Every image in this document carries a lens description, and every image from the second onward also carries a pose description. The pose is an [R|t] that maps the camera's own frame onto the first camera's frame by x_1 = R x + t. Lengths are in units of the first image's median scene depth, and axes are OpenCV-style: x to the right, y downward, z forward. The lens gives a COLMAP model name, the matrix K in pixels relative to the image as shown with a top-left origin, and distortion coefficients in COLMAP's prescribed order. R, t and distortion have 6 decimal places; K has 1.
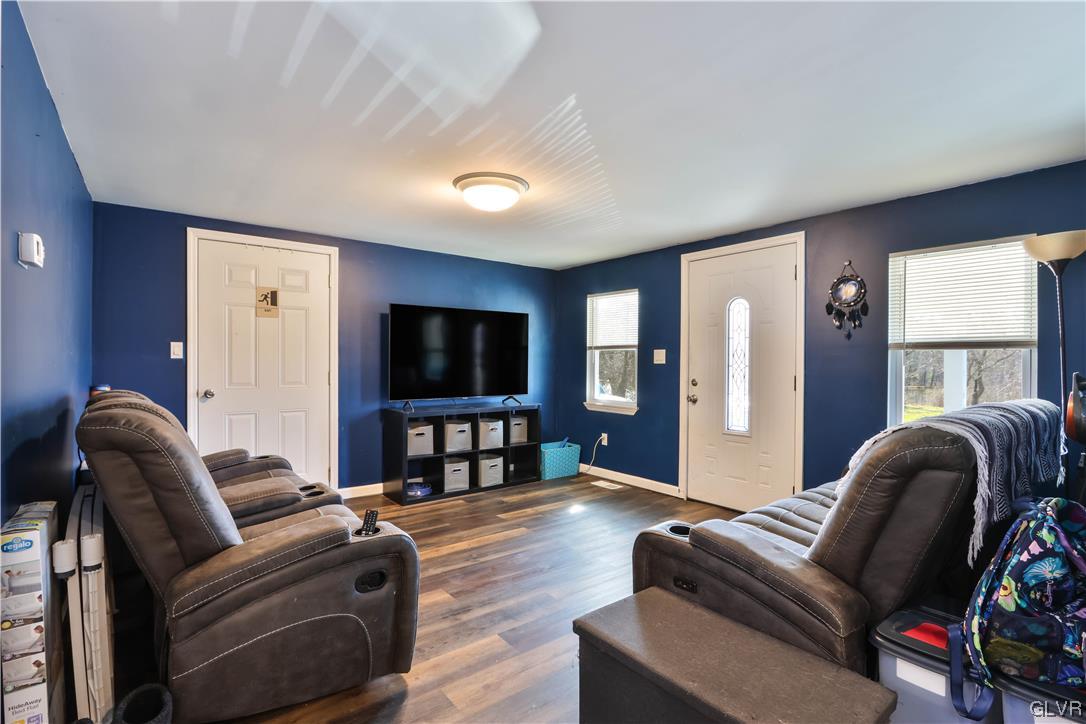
lens RADIAL K [[507.7, 0, 540.6], [0, 507.7, 363.9], [0, 0, 1]] dist [-0.006691, -0.000498]
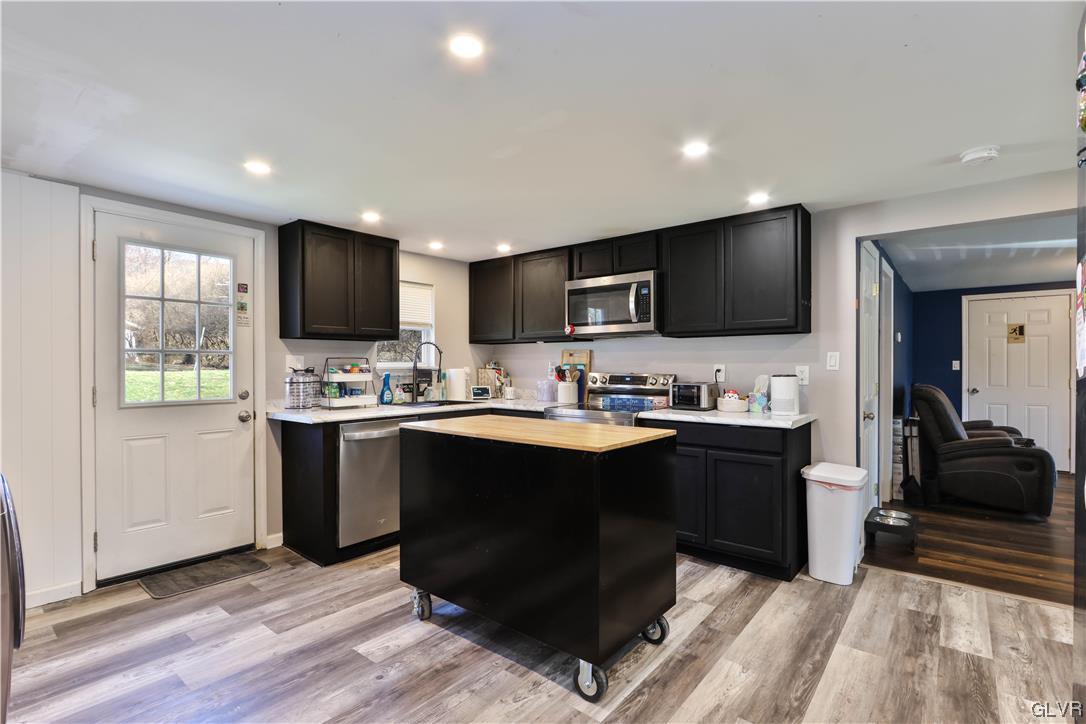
lens RADIAL K [[507.7, 0, 544.3], [0, 507.7, 370.1], [0, 0, 1]] dist [-0.006691, -0.000498]
pose [[0.224763, 0.000233, -0.974413, 0.642538], [-0.003636, 0.999993, -0.000599, -0.003255], [0.974407, 0.003677, 0.224762, -0.757210]]
